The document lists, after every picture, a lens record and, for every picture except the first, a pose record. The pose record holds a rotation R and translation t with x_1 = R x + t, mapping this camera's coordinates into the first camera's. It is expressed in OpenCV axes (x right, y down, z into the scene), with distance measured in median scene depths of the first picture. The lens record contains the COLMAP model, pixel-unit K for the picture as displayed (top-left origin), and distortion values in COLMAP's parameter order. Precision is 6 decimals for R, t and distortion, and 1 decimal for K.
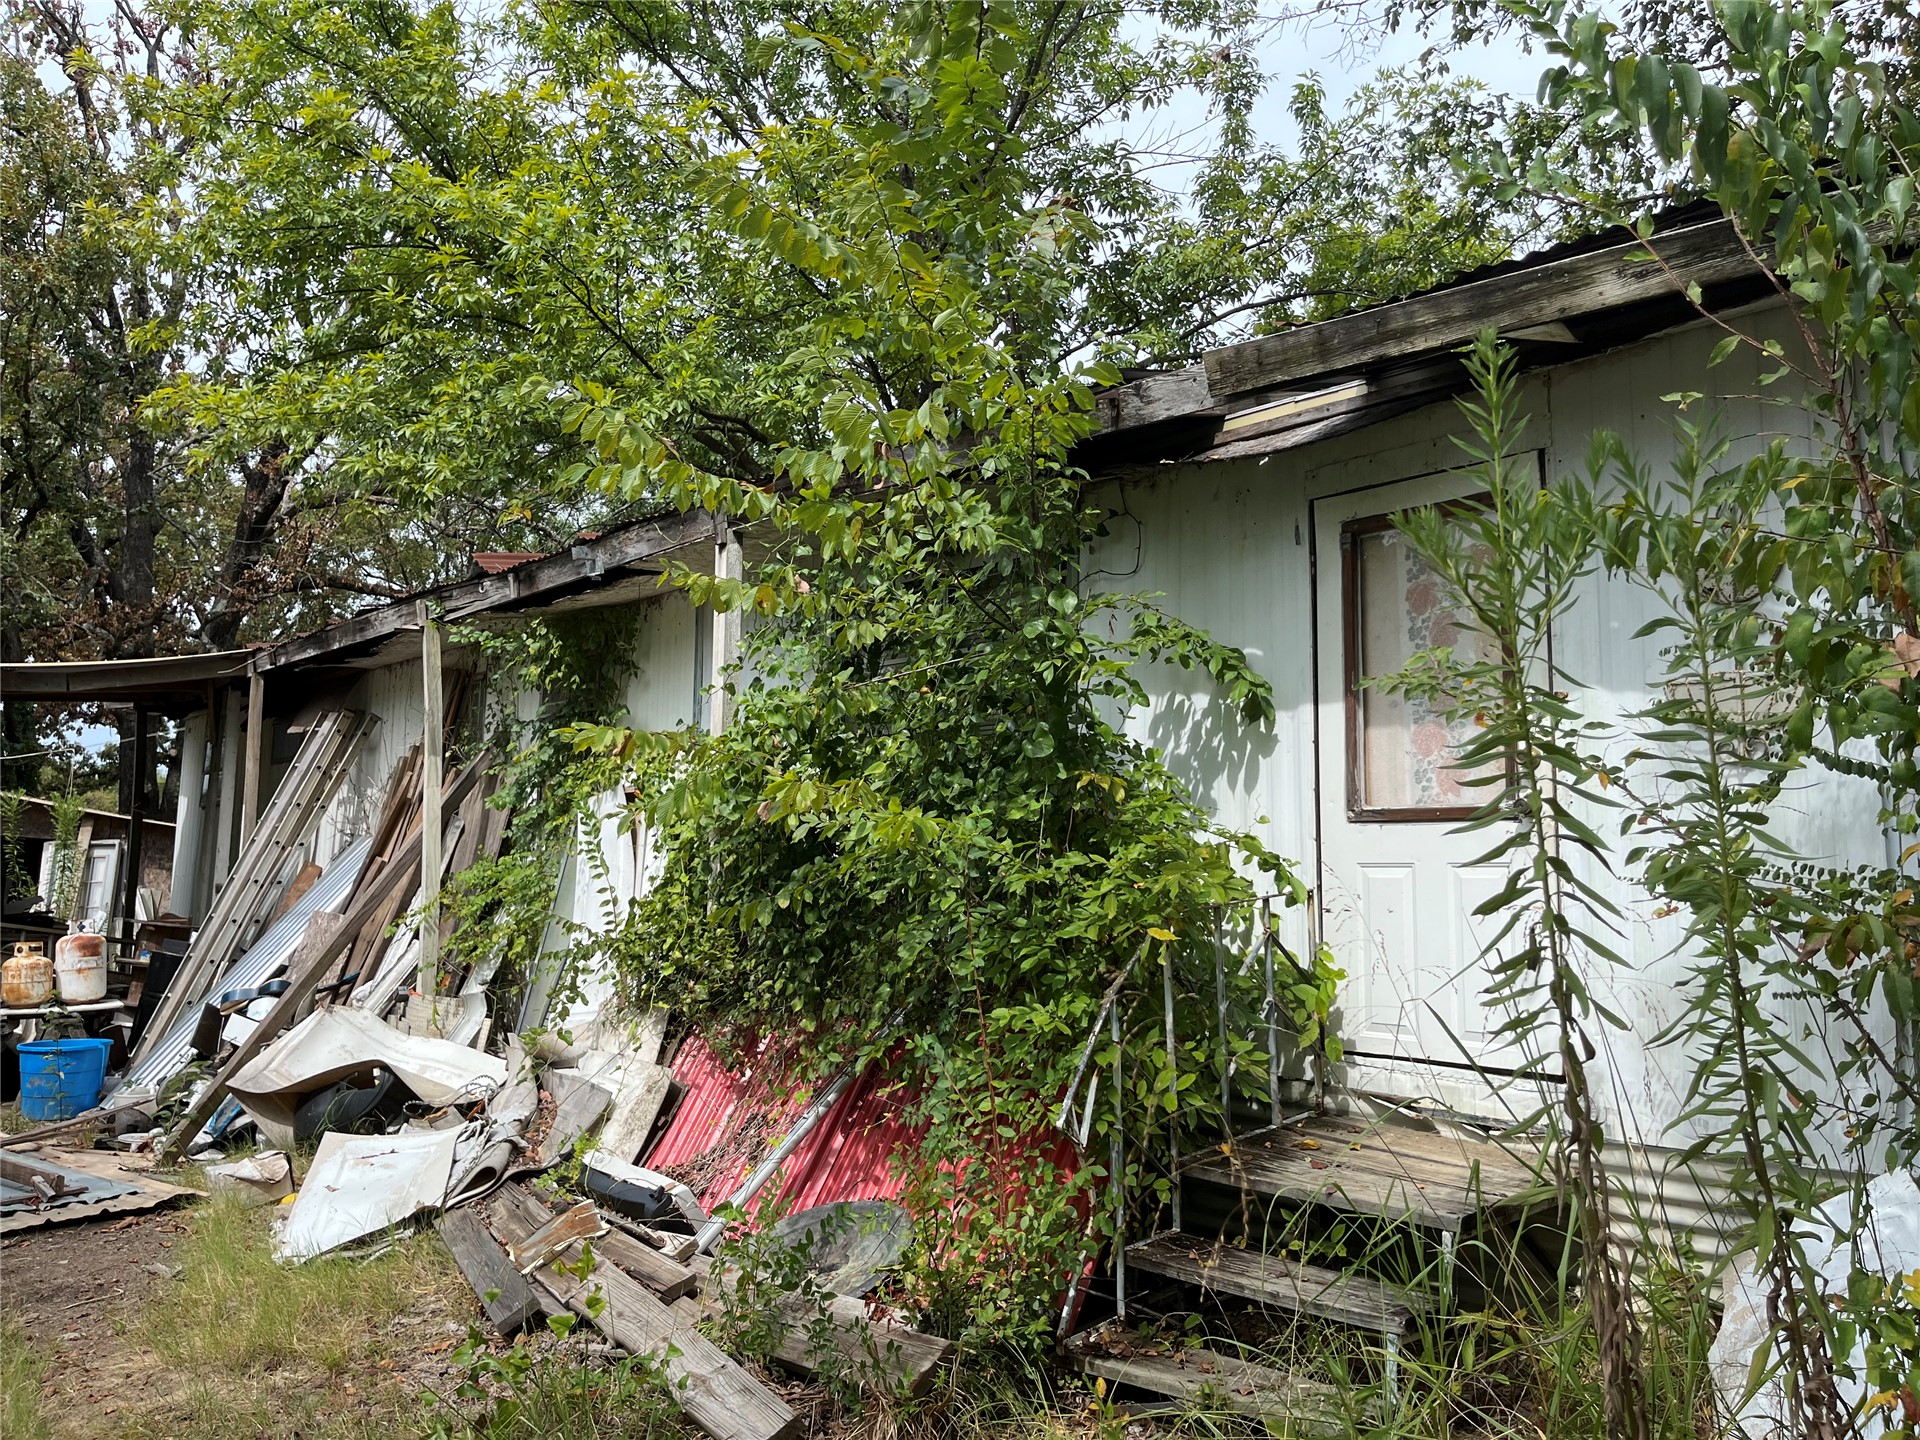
lens RADIAL K [[1456.9, 0, 960.0], [0, 1456.9, 720.0], [0, 0, 1]] dist [0.074718, -0.109060]
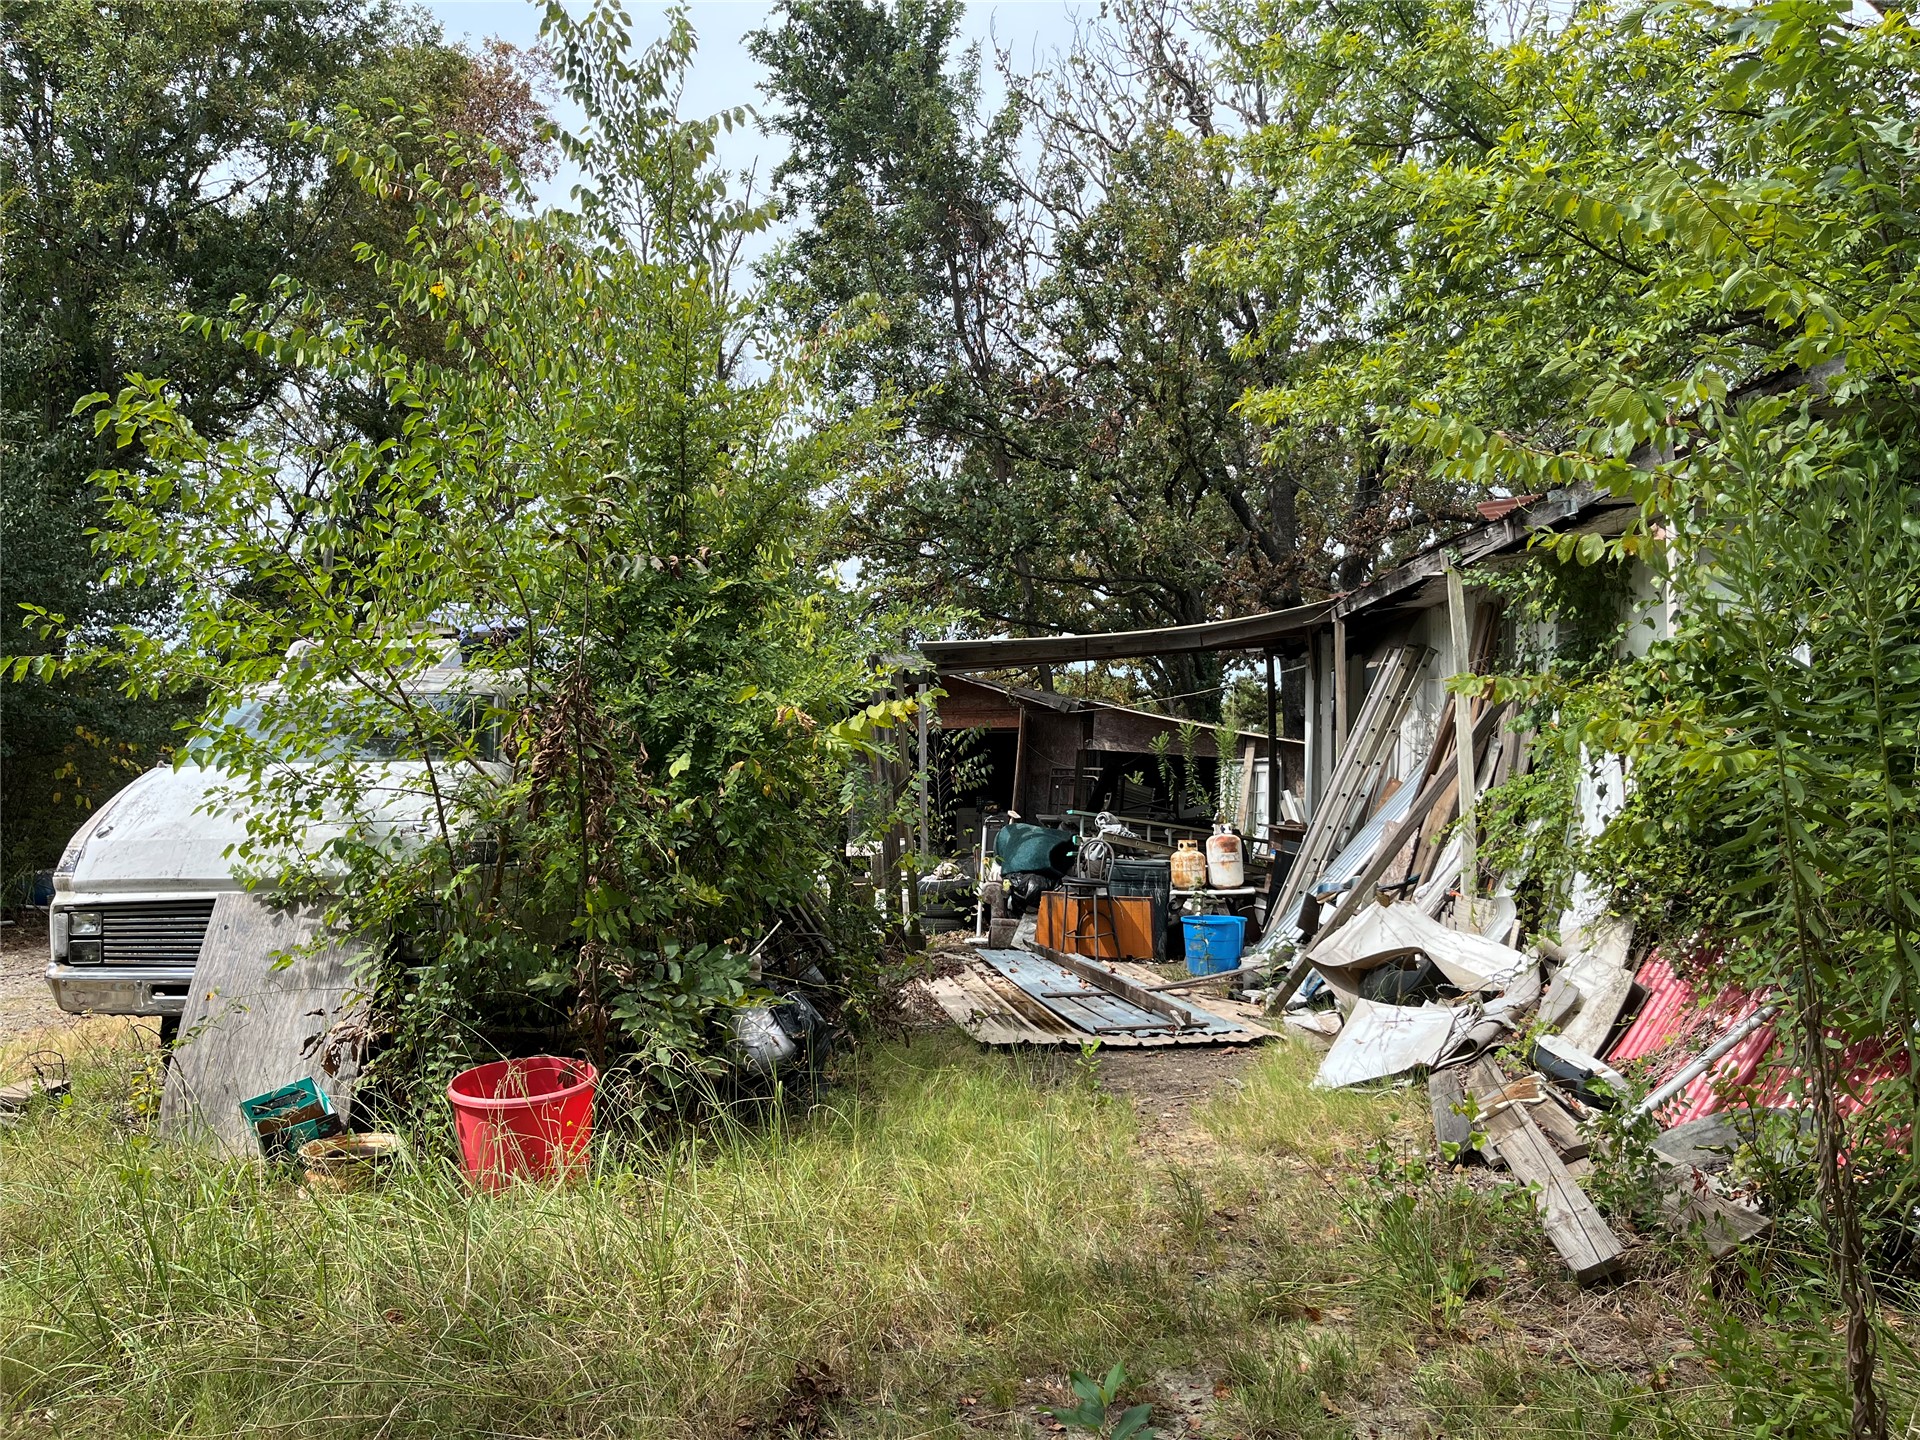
lens RADIAL K [[1456.9, 0, 960.0], [0, 1456.9, 720.0], [0, 0, 1]] dist [0.074718, -0.109060]
pose [[0.725753, -0.031591, -0.687230, 0.142501], [0.074259, 0.996706, 0.032605, -0.015690], [0.683936, -0.074696, 0.725708, -0.086732]]
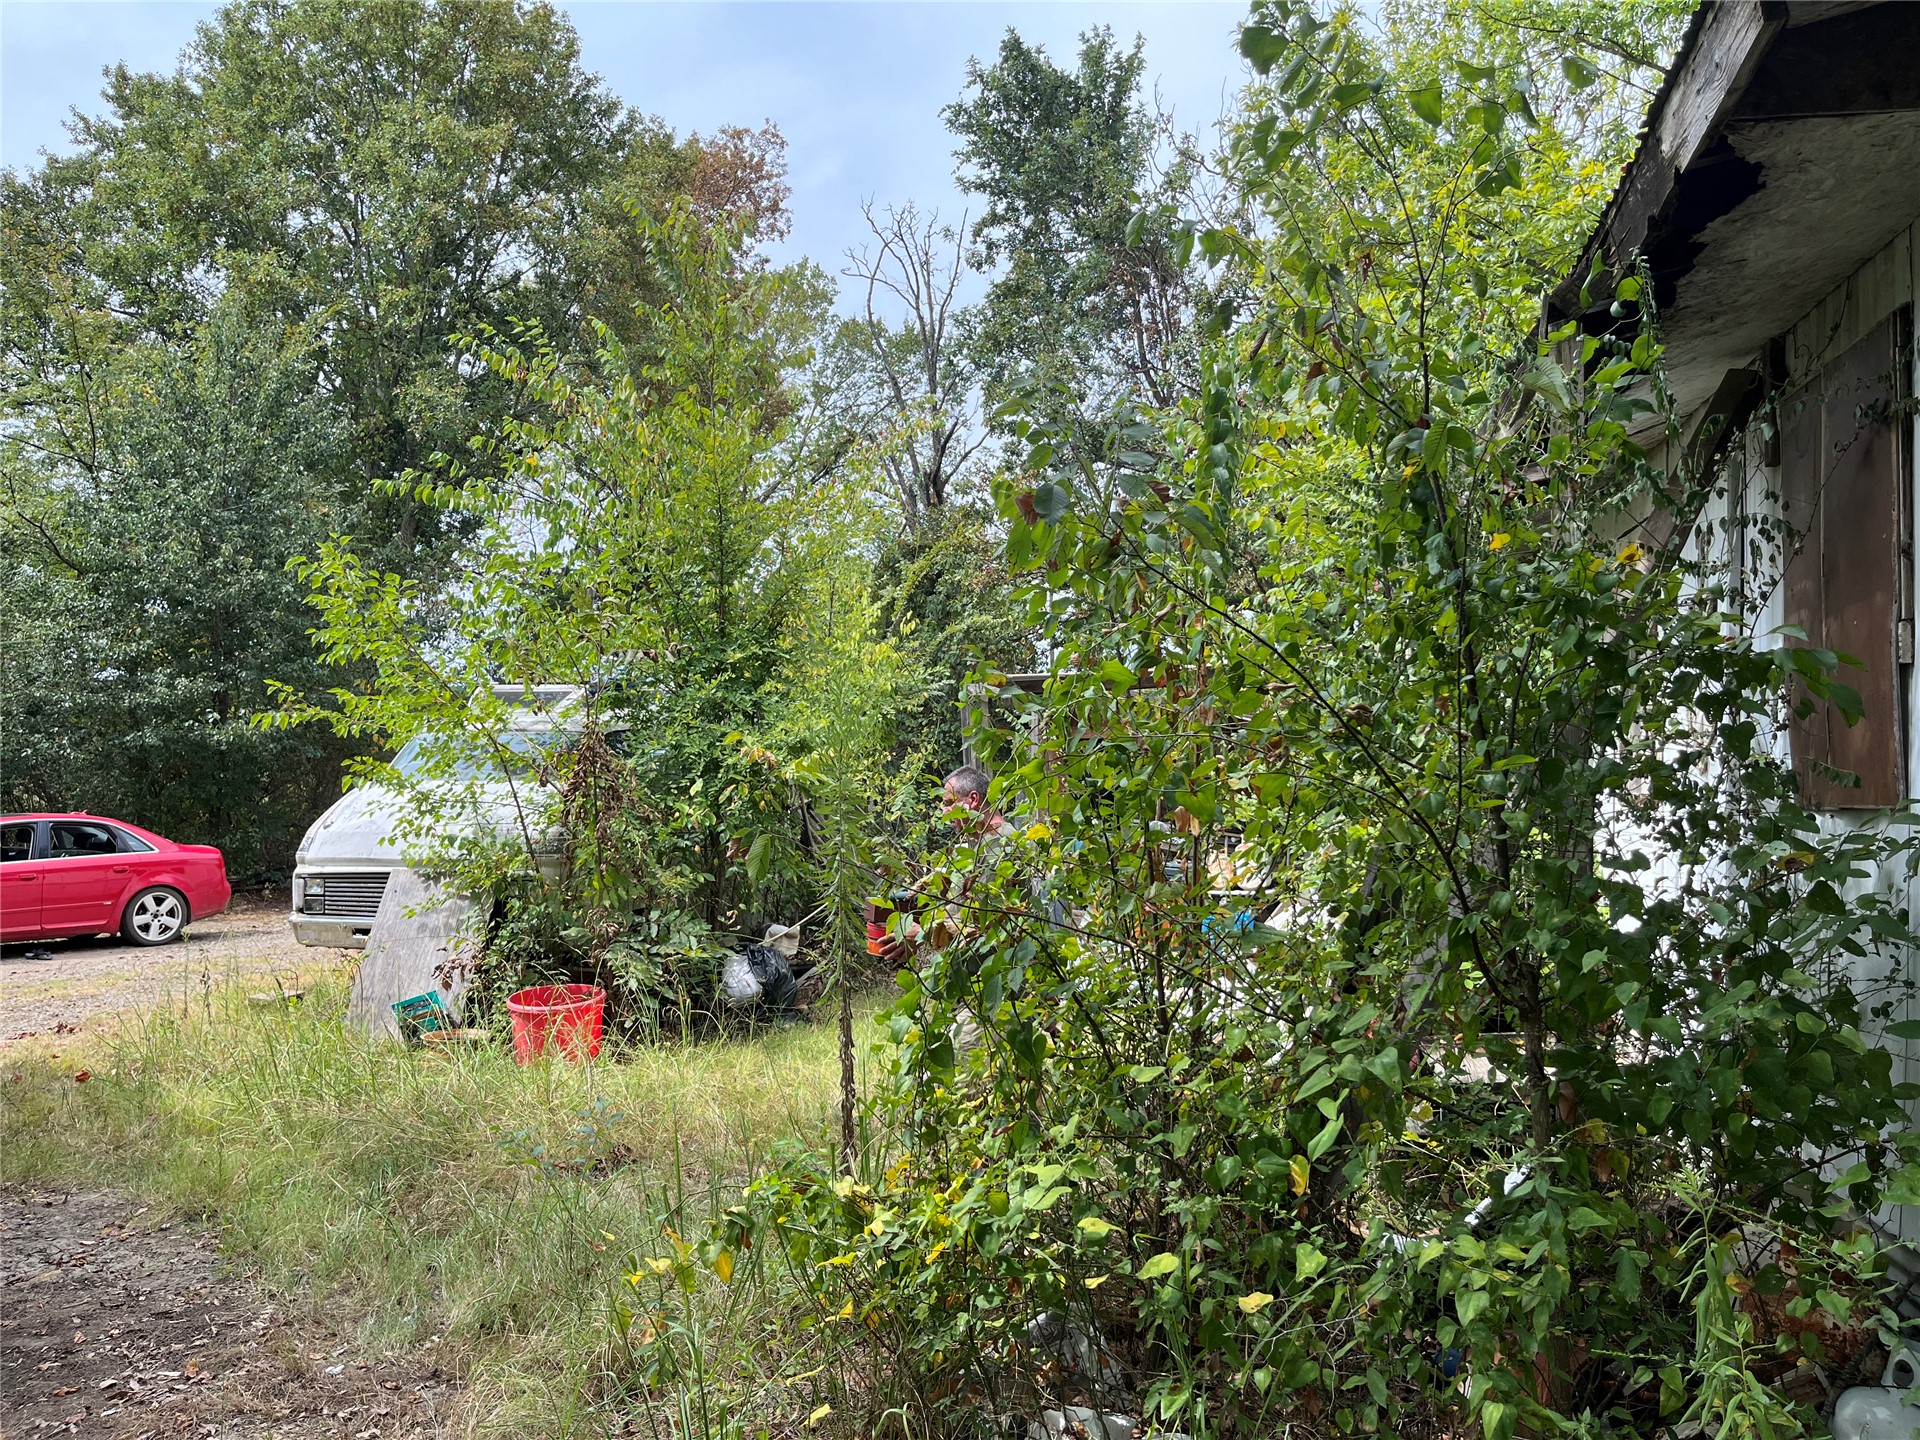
lens RADIAL K [[1452.8, 0, 966.4], [0, 1452.8, 723.5], [0, 0, 1]] dist [0.066298, -0.090894]
pose [[0.587309, -0.021849, -0.809068, 0.494712], [0.069855, 0.997274, 0.023777, -0.036461], [0.806343, -0.070482, 0.587234, -0.101055]]
